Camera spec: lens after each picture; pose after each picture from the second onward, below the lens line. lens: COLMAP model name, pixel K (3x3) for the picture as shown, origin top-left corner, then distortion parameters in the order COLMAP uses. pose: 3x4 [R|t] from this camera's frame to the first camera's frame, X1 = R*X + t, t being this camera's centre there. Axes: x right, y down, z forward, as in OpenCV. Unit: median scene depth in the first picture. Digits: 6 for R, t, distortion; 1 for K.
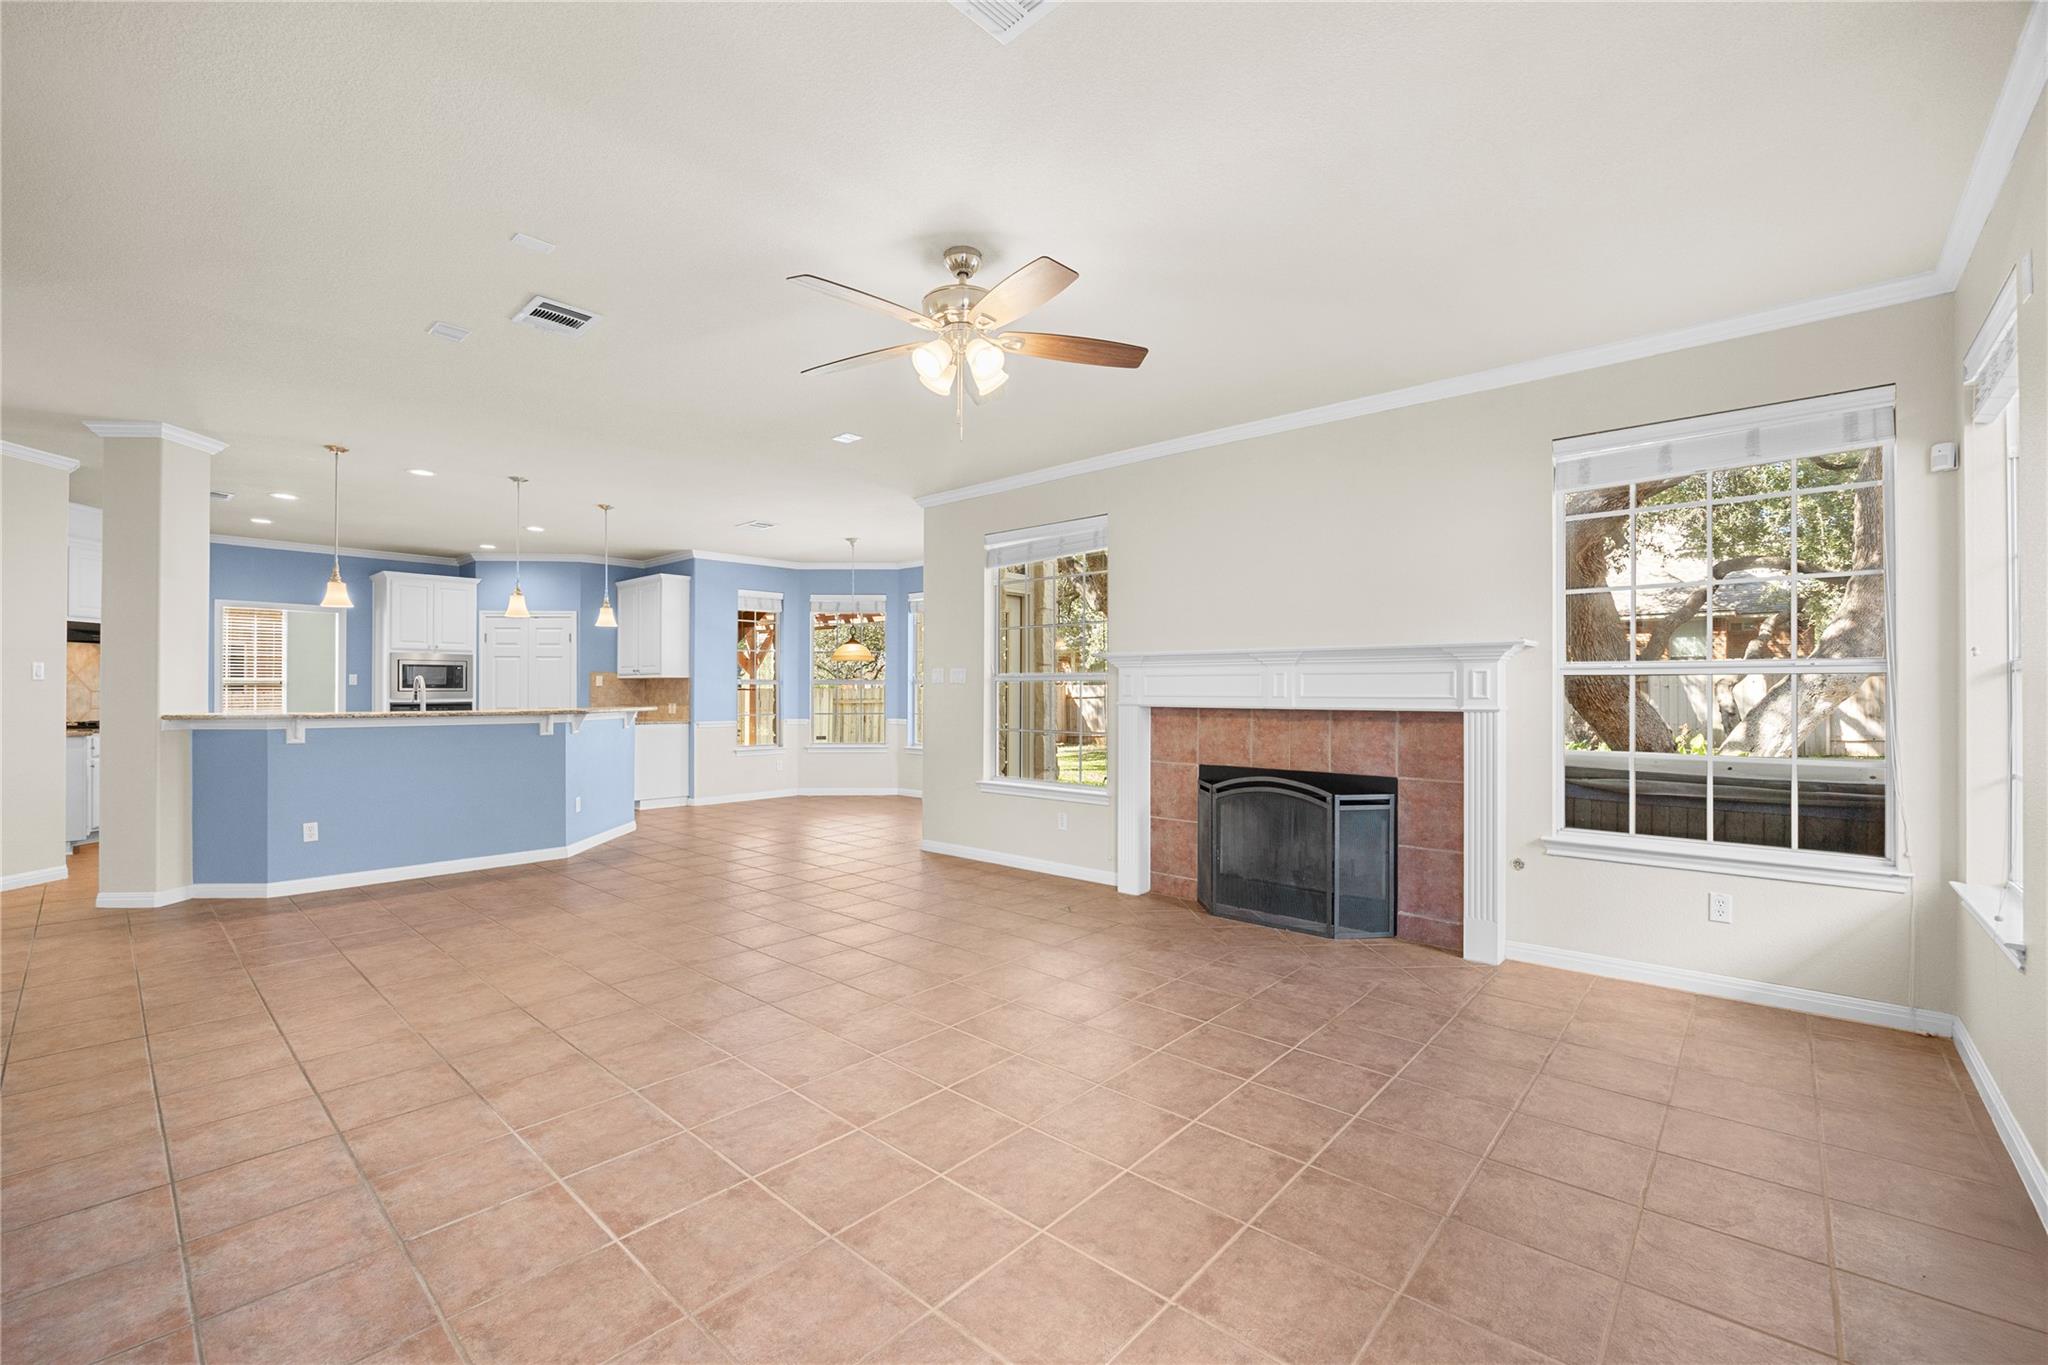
lens RADIAL K [[861.6, 0, 1024.0], [0, 861.6, 682.5], [0, 0, 1]] dist [-0.019063, 0.000158]
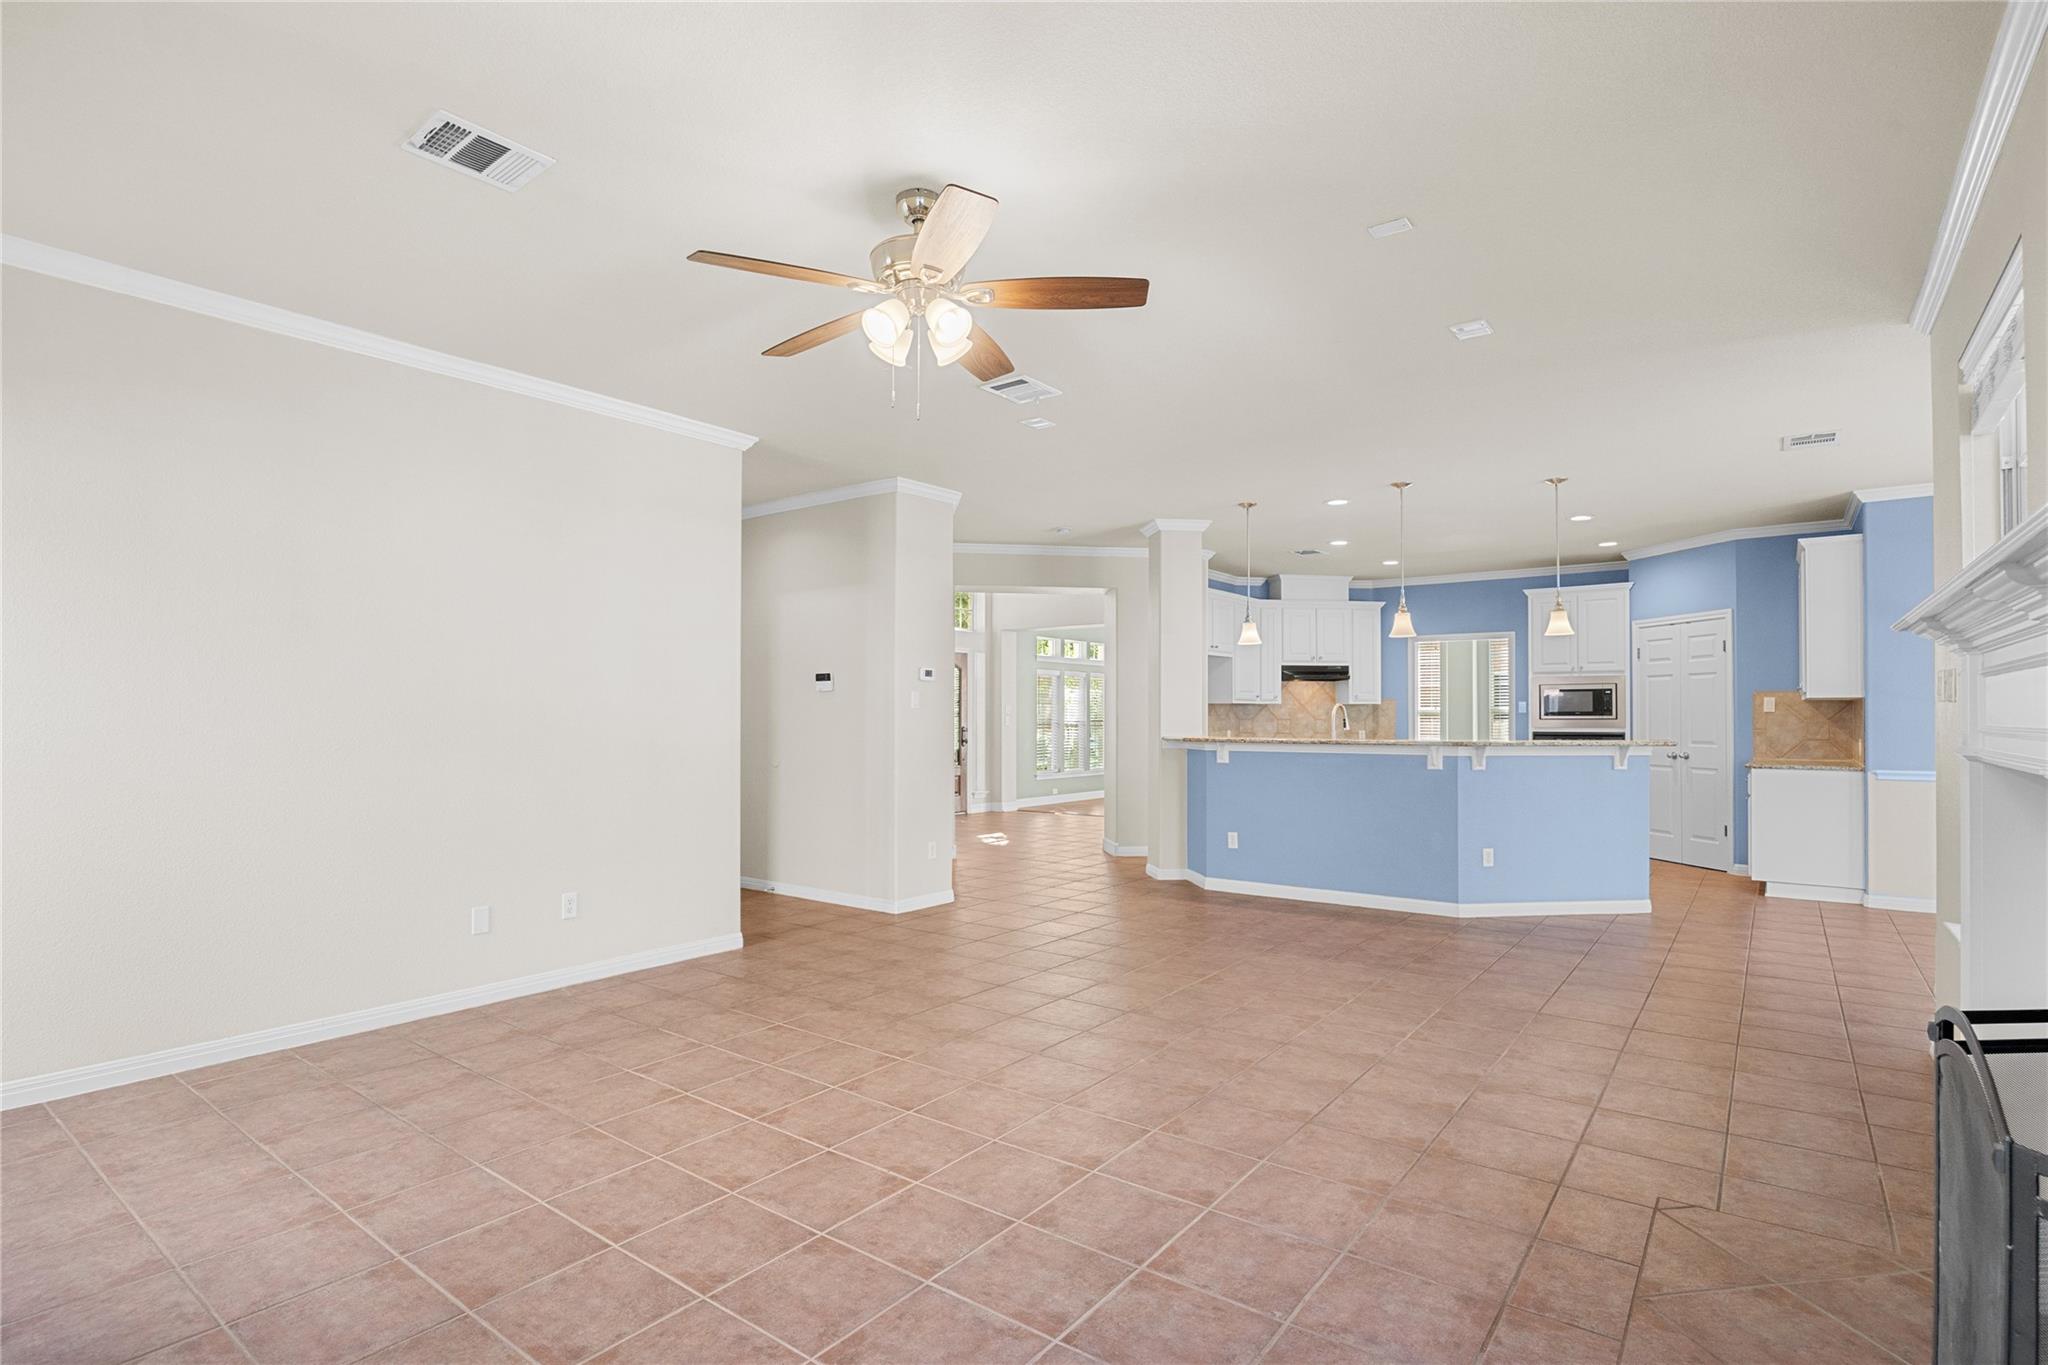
lens RADIAL K [[1015.1, 0, 975.1], [0, 1015.1, 706.4], [0, 0, 1]] dist [-0.018333, -0.000120]
pose [[0.048594, -0.012500, -0.998740, 0.546072], [0.009155, 0.999885, -0.012069, 0.006849], [0.998777, -0.008557, 0.048702, 0.601503]]
